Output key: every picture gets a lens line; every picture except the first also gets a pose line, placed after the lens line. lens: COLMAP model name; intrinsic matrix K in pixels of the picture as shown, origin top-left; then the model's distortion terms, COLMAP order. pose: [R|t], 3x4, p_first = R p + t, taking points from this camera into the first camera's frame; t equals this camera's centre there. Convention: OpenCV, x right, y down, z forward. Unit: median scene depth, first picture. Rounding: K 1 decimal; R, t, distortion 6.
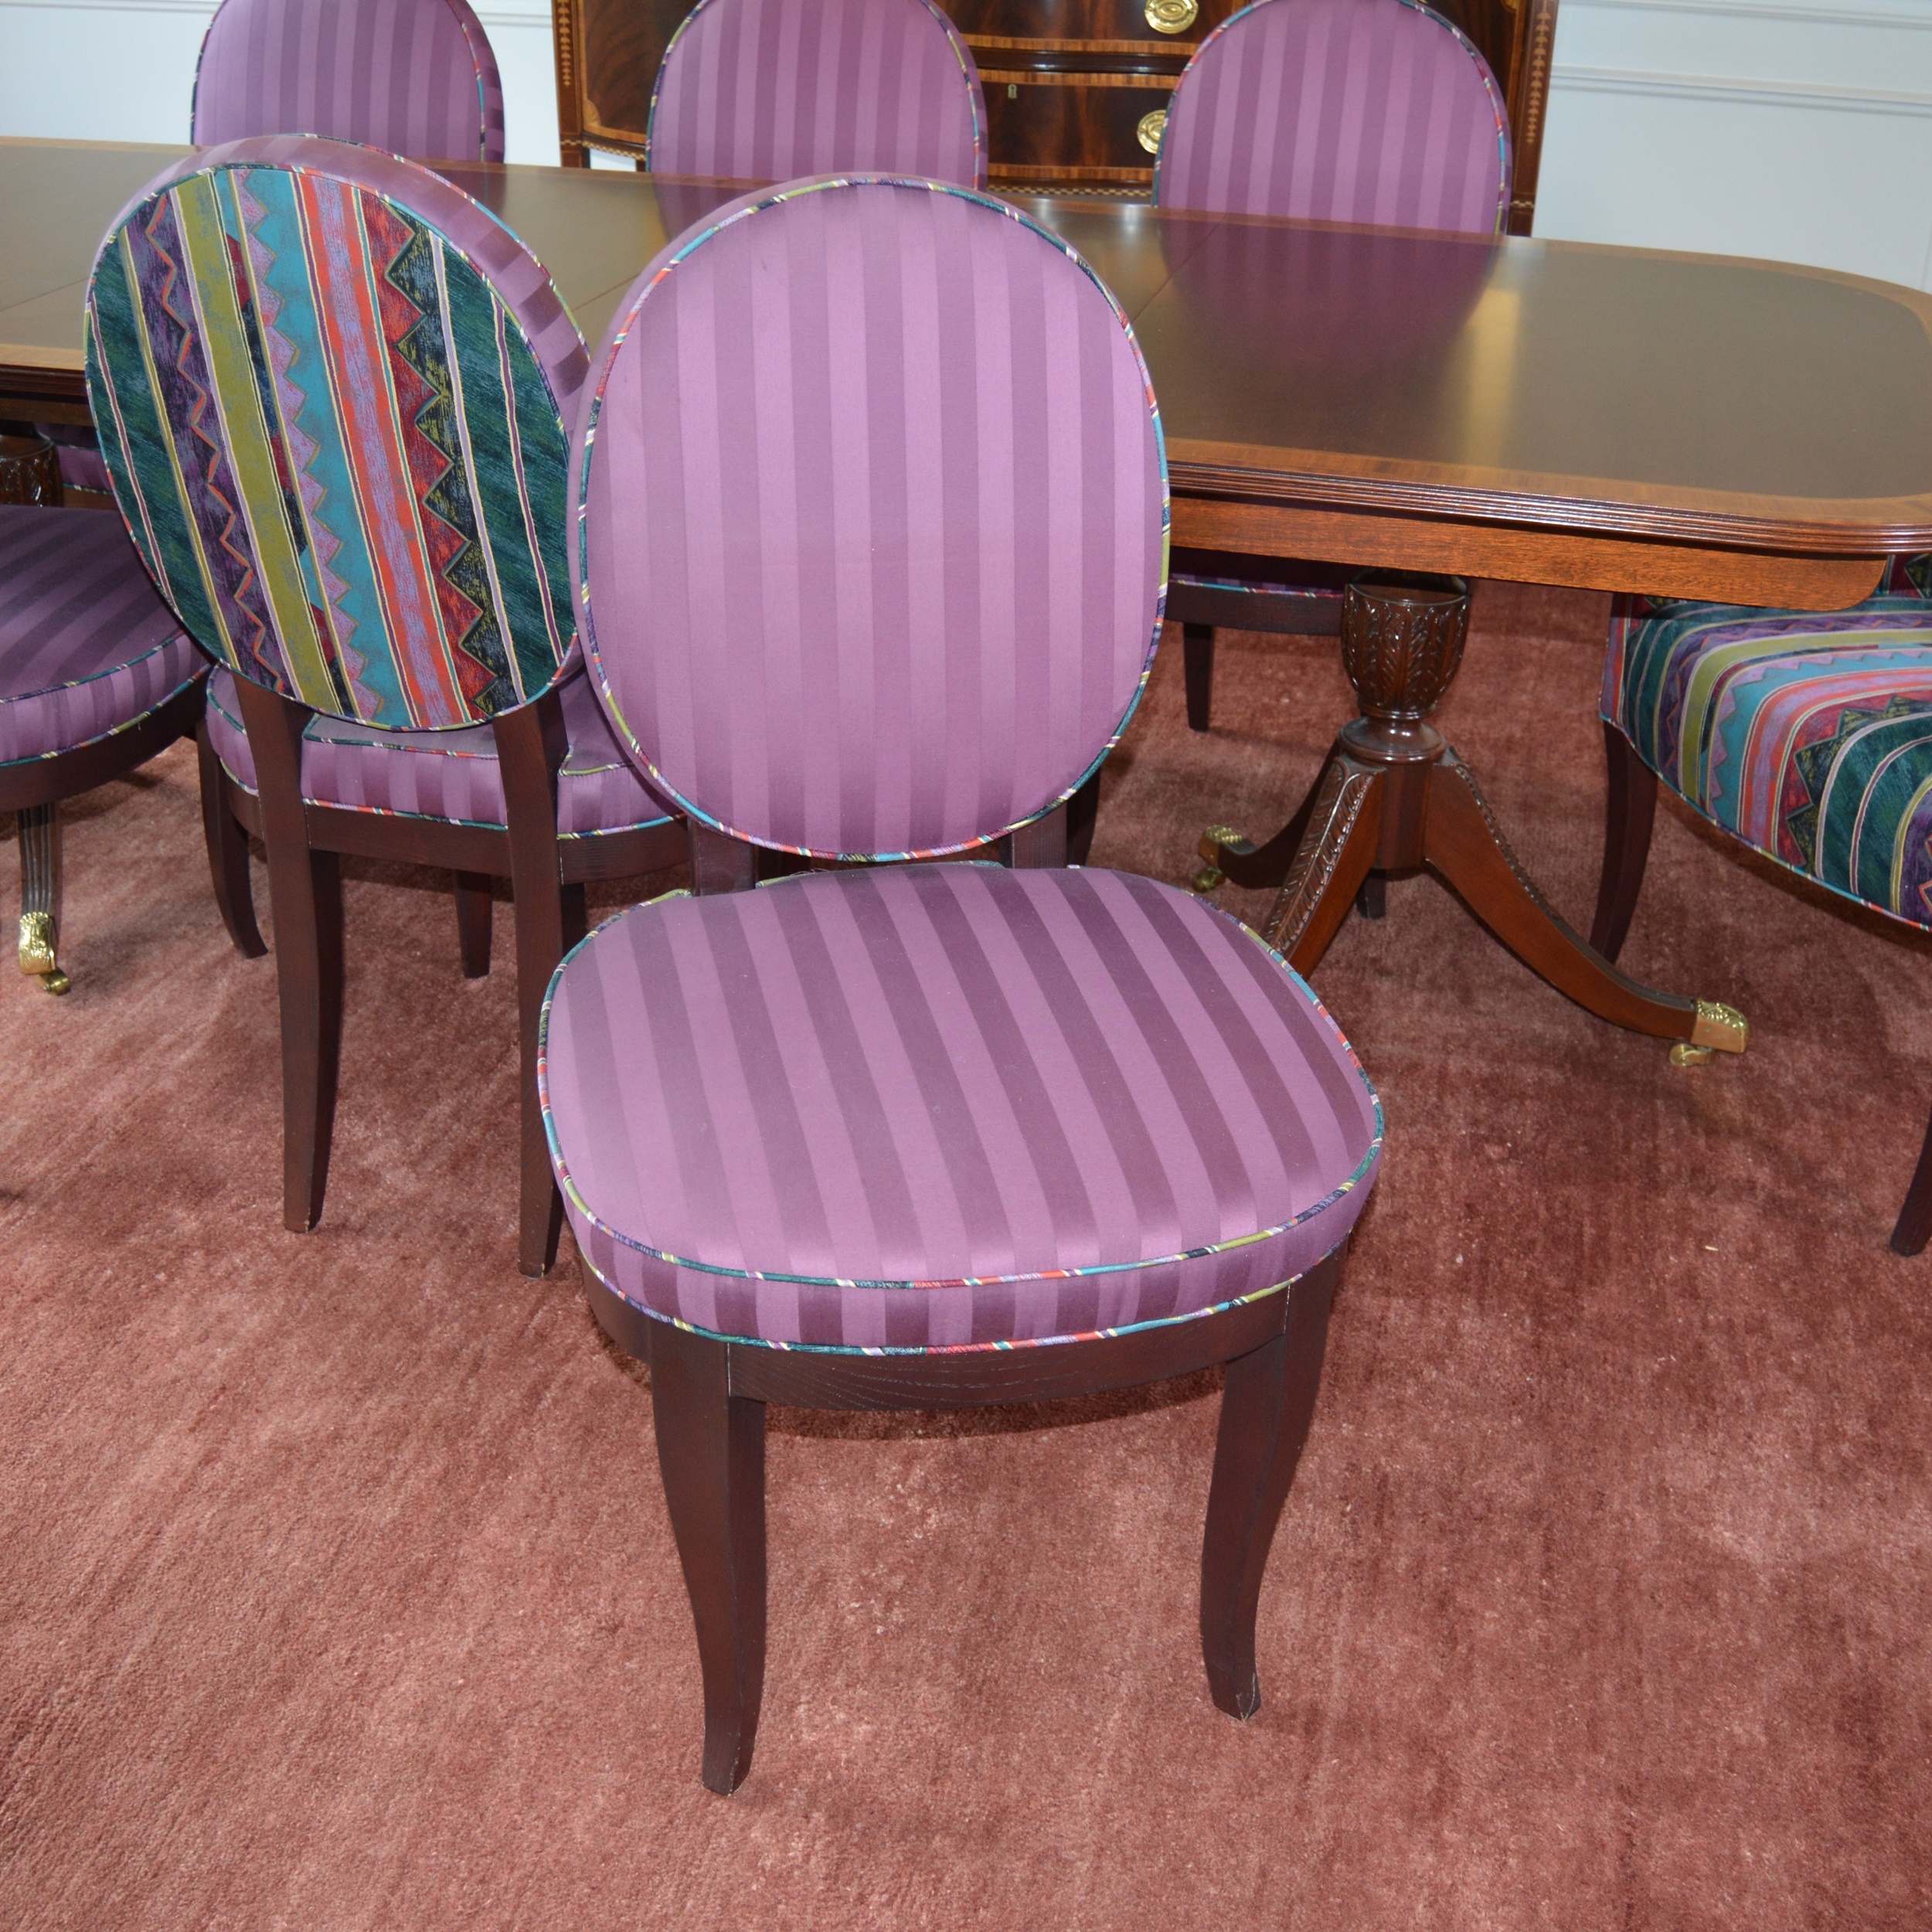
lens RADIAL K [[2455.6, 0, 964.3], [0, 2455.6, 1008.7], [0, 0, 1]] dist [-0.086541, 0.006978]
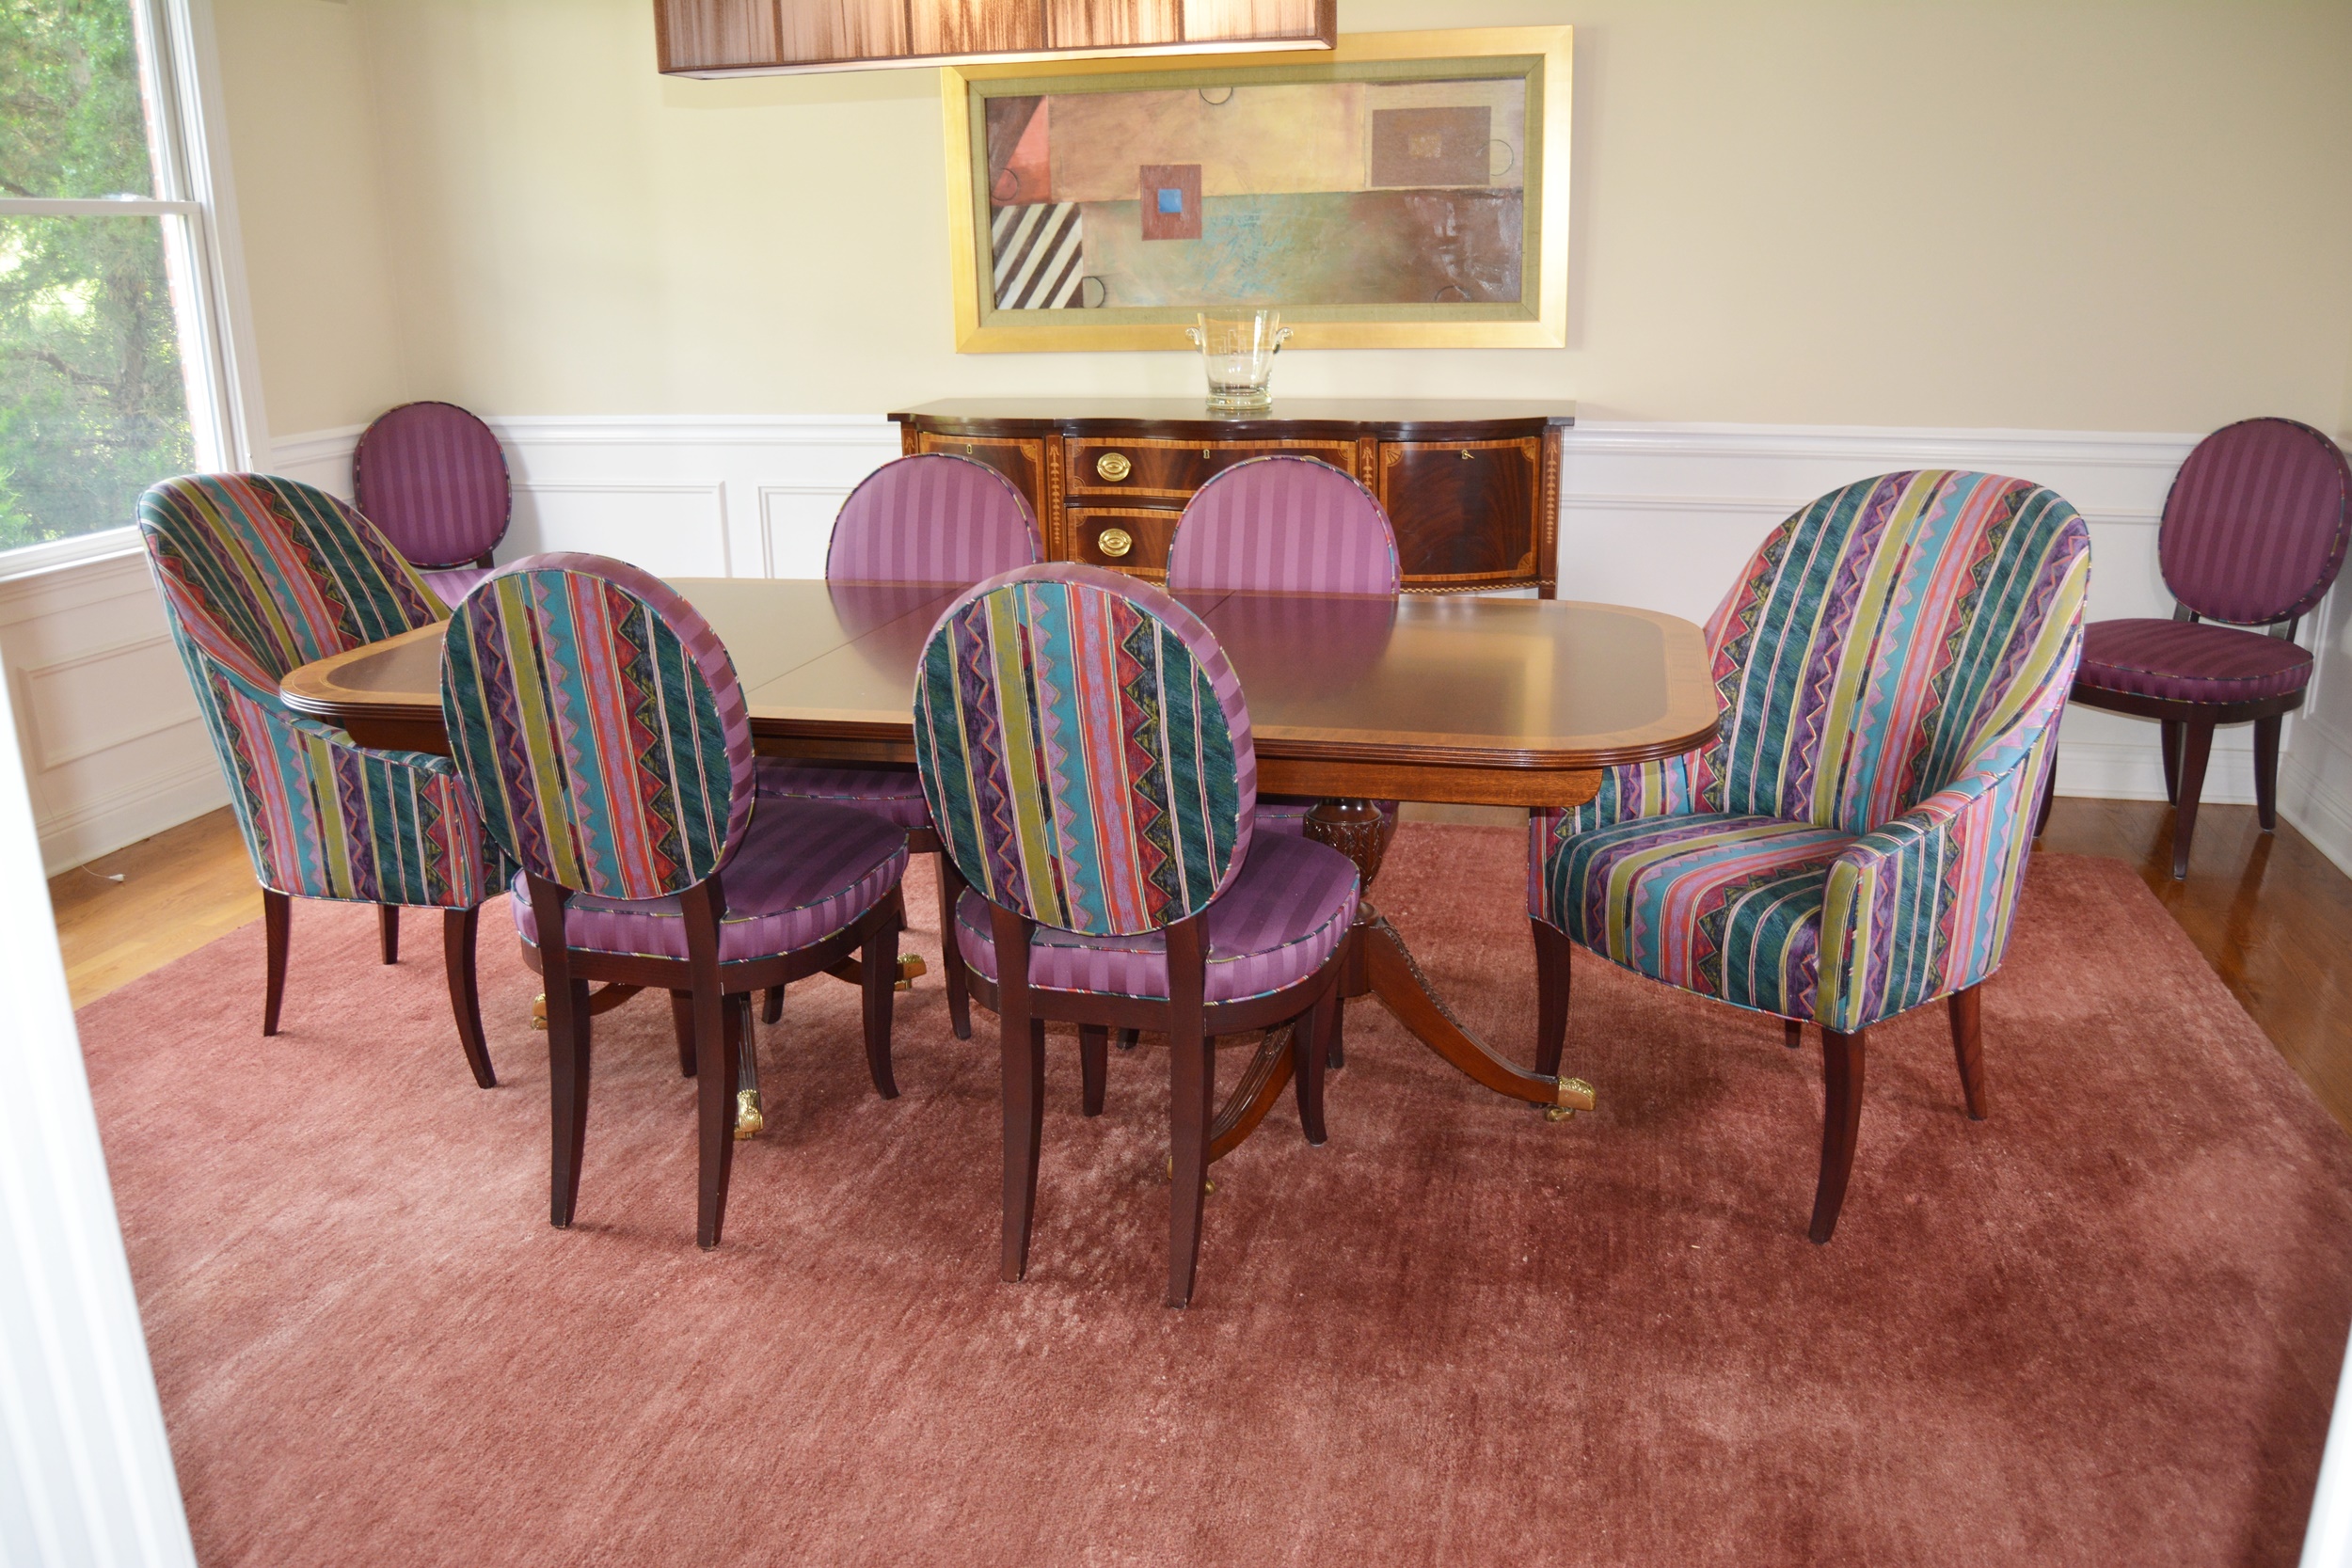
lens RADIAL K [[1804.3, 0, 1164.7], [0, 1804.3, 797.0], [0, 0, 1]] dist [-0.090332, 0.028875]
pose [[0.999242, -0.035248, -0.016552, 0.011956], [0.030928, 0.976631, -0.212685, 0.054318], [0.023662, 0.212012, 0.976981, -0.132563]]
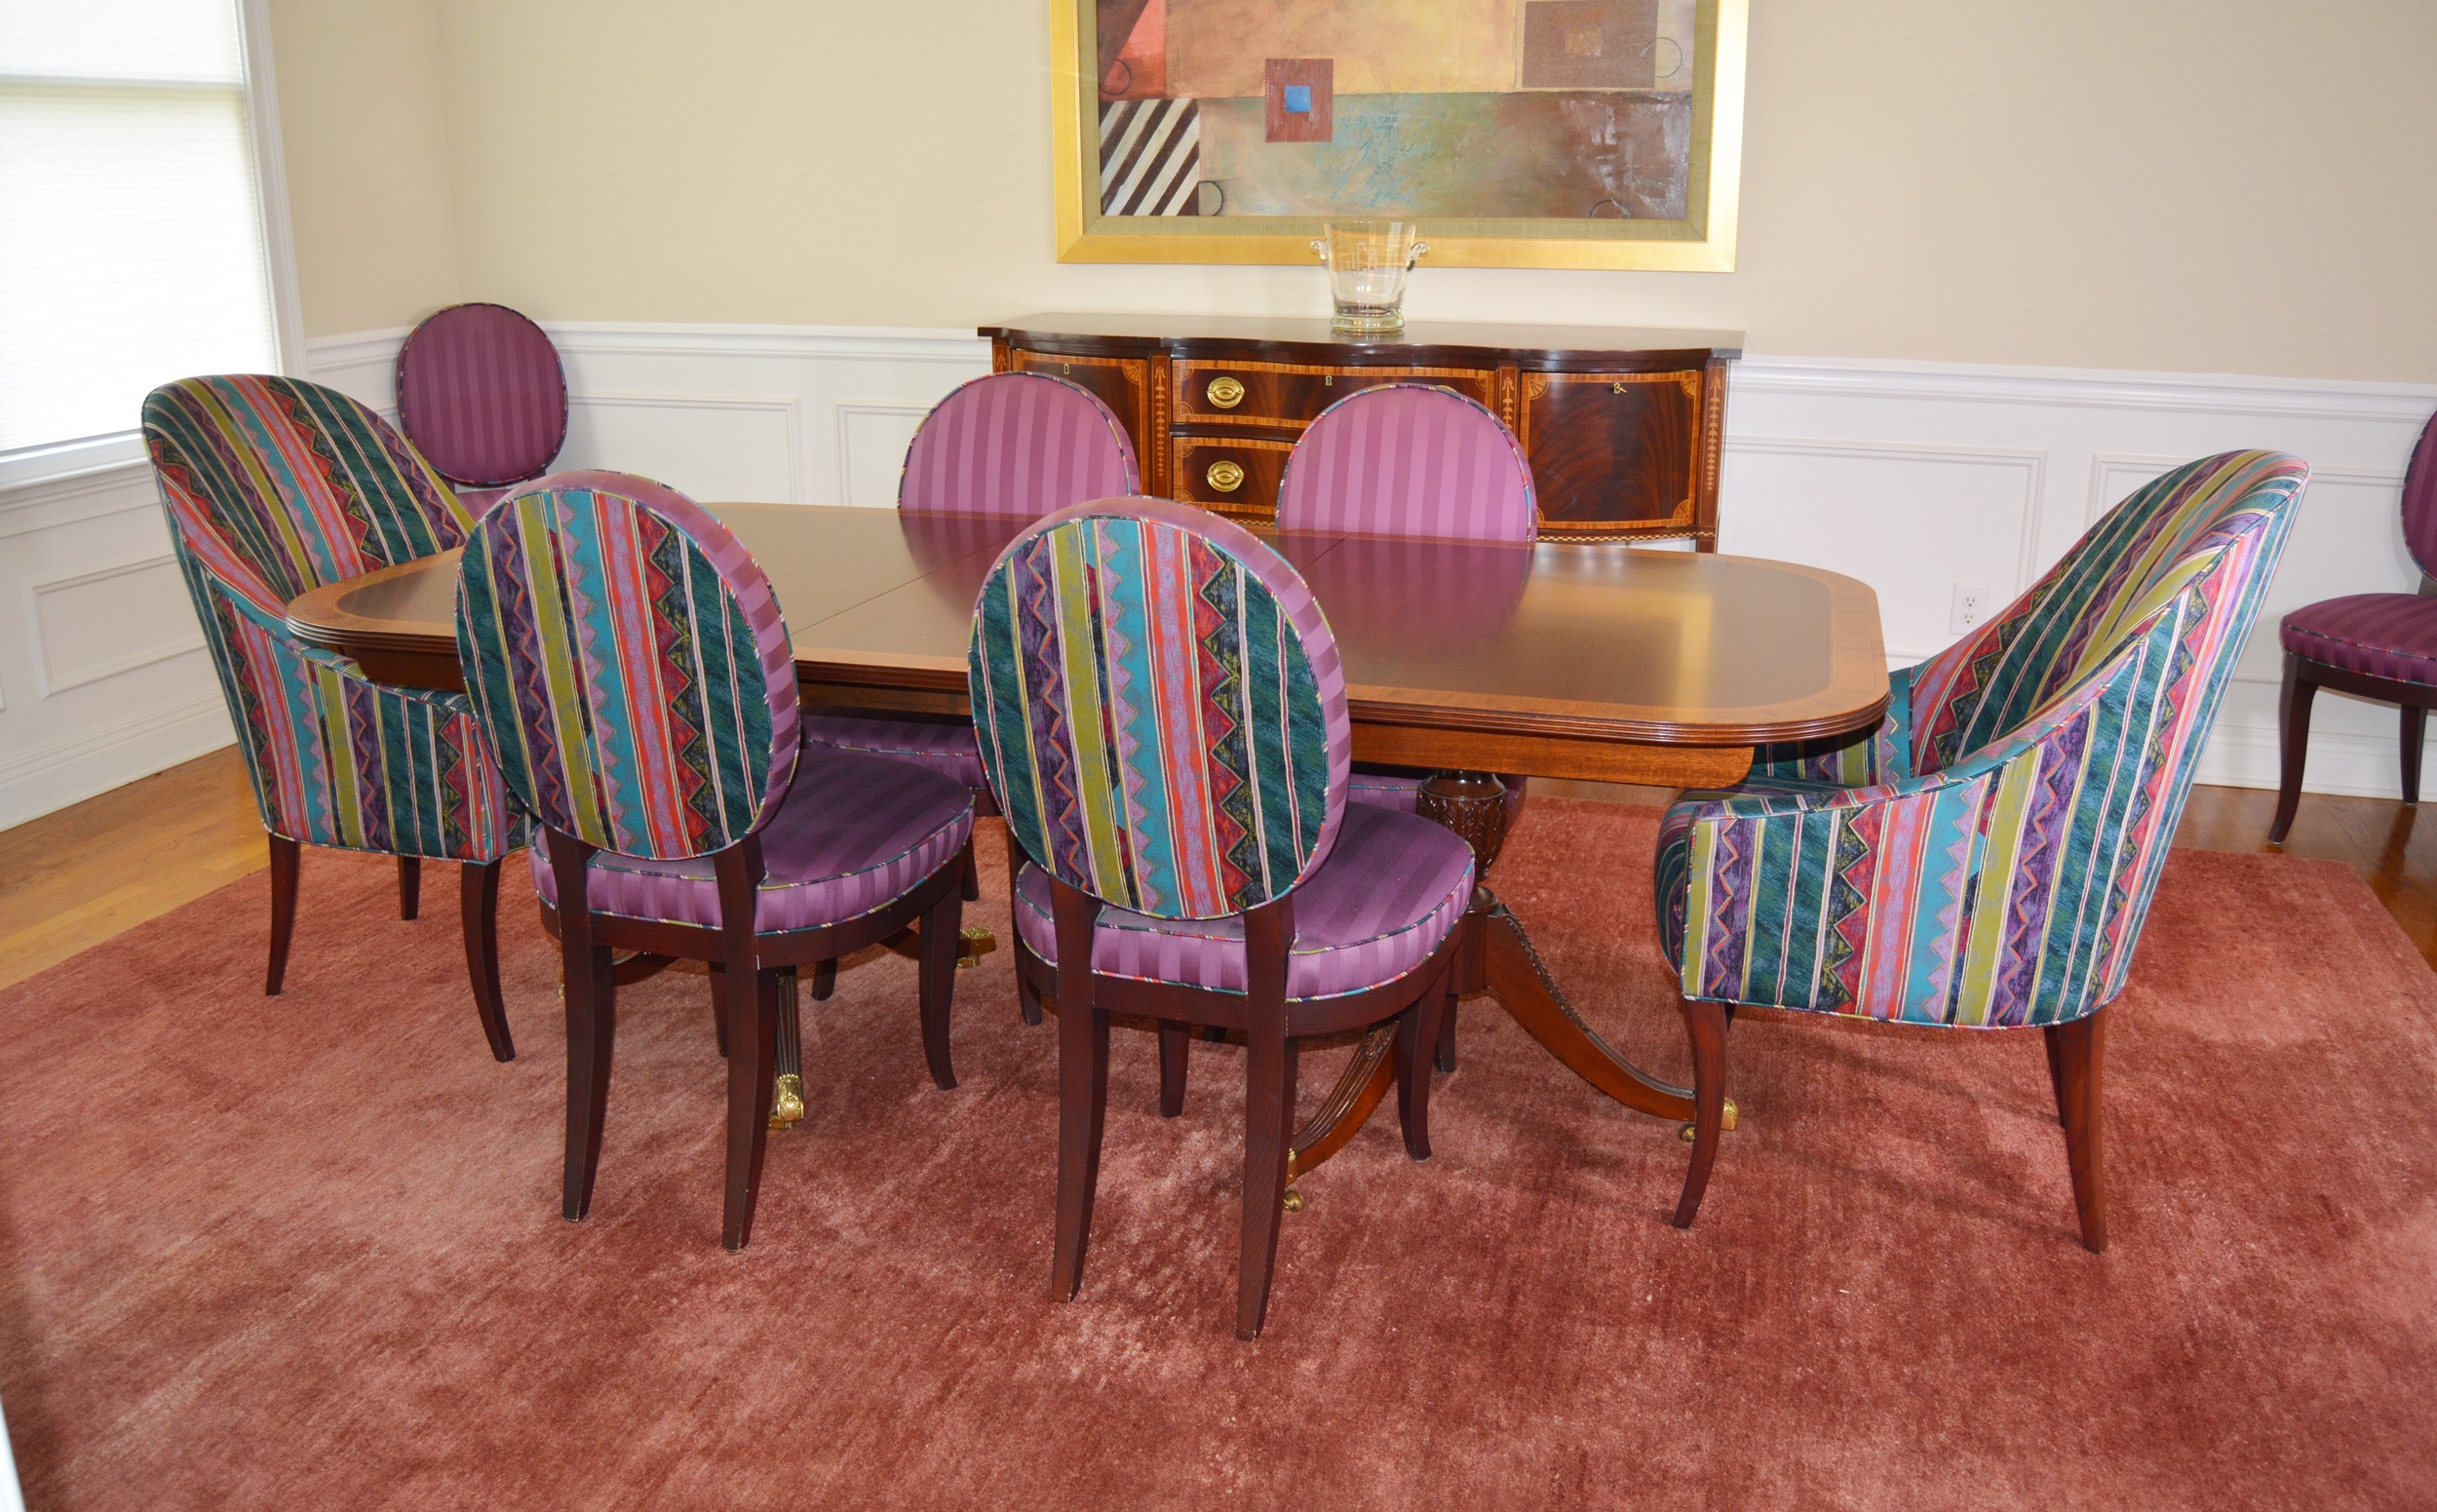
lens RADIAL K [[1978.7, 0, 1218.5], [0, 1978.7, 756.0], [0, 0, 1]] dist [-0.086549, 0.018963]
pose [[0.998703, -0.005395, -0.050622, 0.027223], [-0.005562, 0.976855, -0.213828, 0.045681], [0.050604, 0.213832, 0.975559, -0.104936]]
